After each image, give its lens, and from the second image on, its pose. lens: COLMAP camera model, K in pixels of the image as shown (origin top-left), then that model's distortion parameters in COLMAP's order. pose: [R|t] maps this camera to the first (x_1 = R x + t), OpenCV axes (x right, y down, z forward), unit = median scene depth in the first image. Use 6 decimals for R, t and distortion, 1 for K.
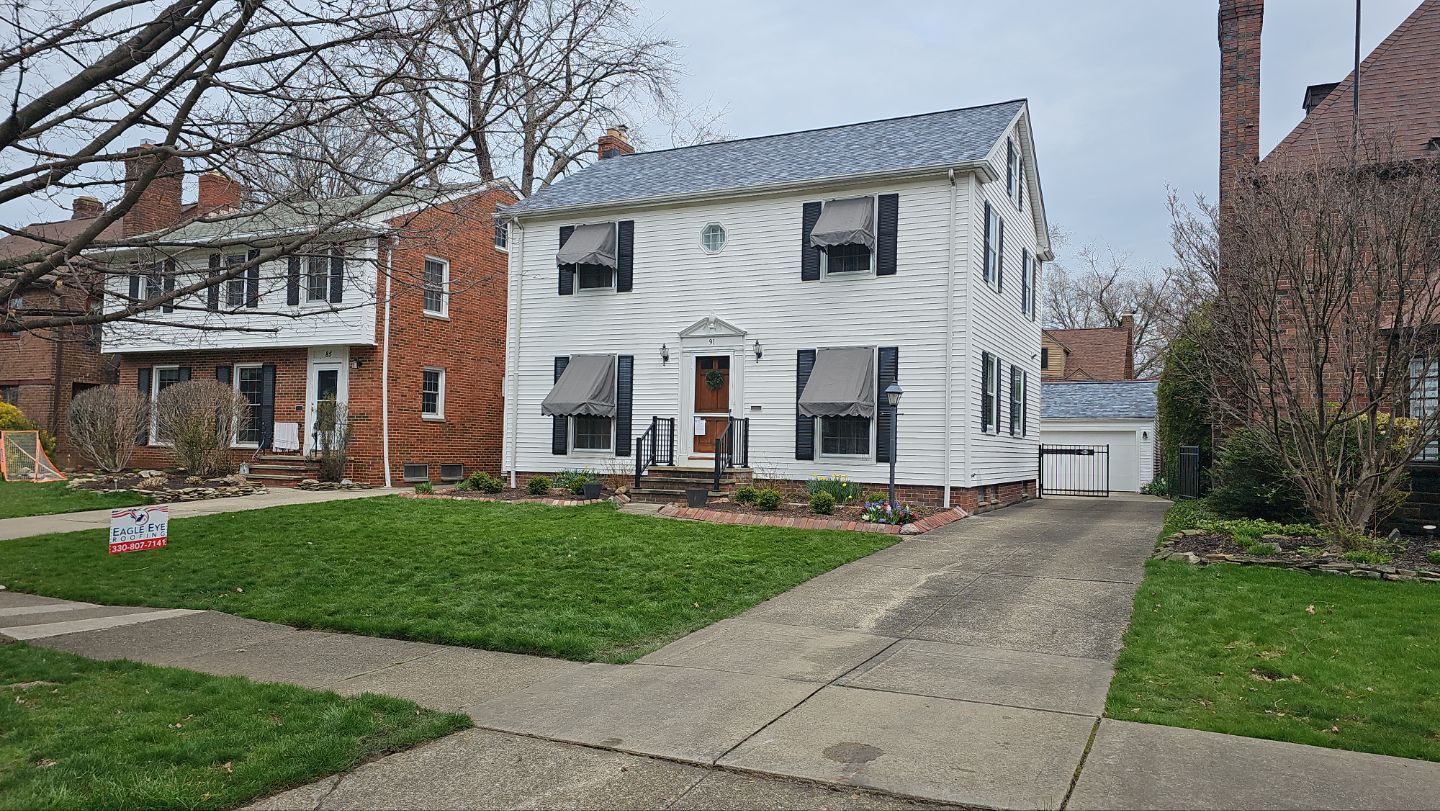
lens RADIAL K [[974.6, 0, 731.5], [0, 974.6, 400.9], [0, 0, 1]] dist [0.088364, -0.002707]
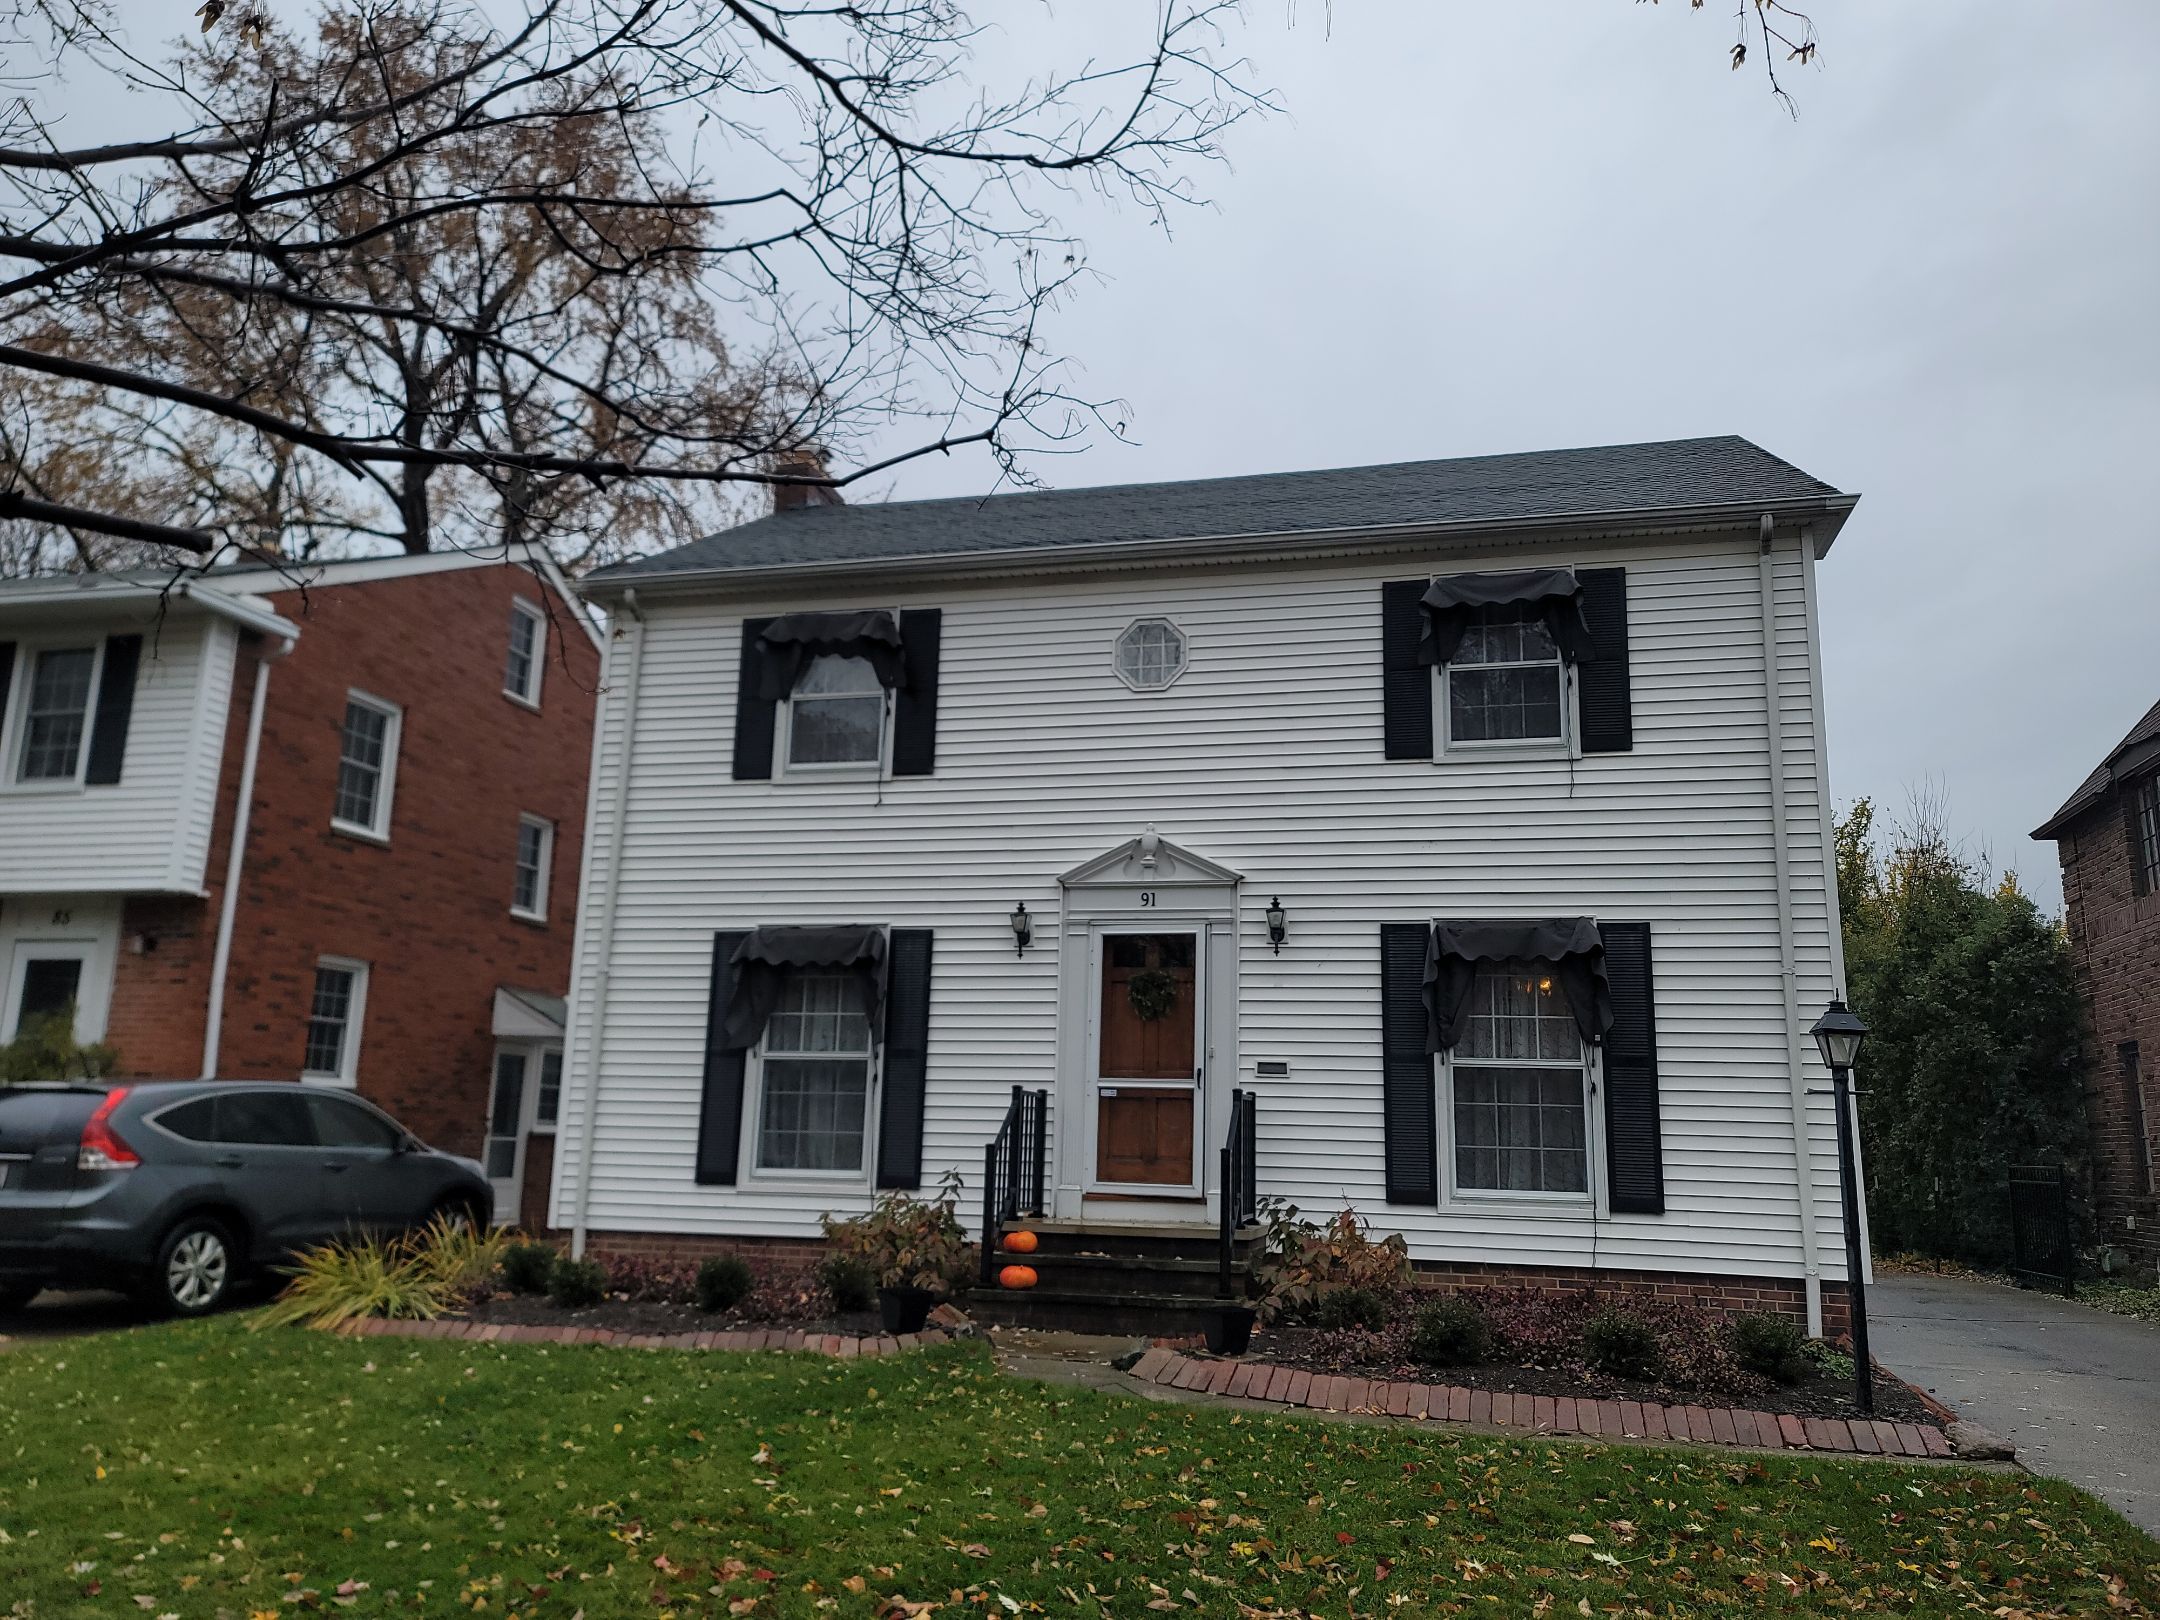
lens RADIAL K [[1630.6, 0, 1084.7], [0, 1630.6, 797.1], [0, 0, 1]] dist [0.037034, 0.004786]
pose [[0.977181, 0.054638, 0.205262, -0.180654], [-0.018700, 0.984727, -0.173098, 0.014308], [-0.211584, 0.165310, 0.963278, 0.335576]]
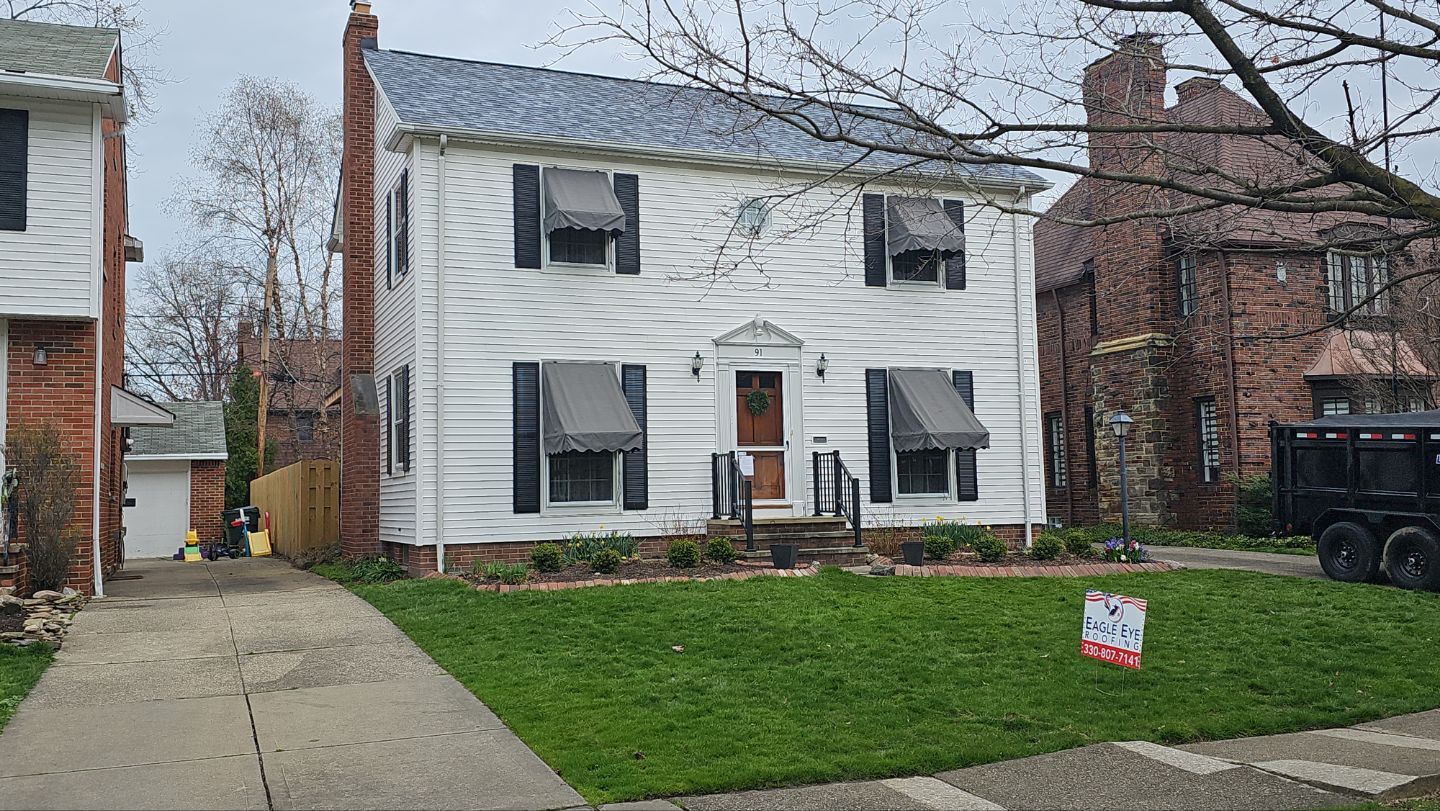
lens RADIAL K [[1265.2, 0, 732.0], [0, 1265.2, 378.9], [0, 0, 1]] dist [0.012845, -0.006023]
pose [[0.656194, 0.035114, 0.753775, -0.748776], [-0.000951, 0.998954, -0.045708, 0.004883], [-0.754592, 0.029276, 0.655541, 0.358487]]
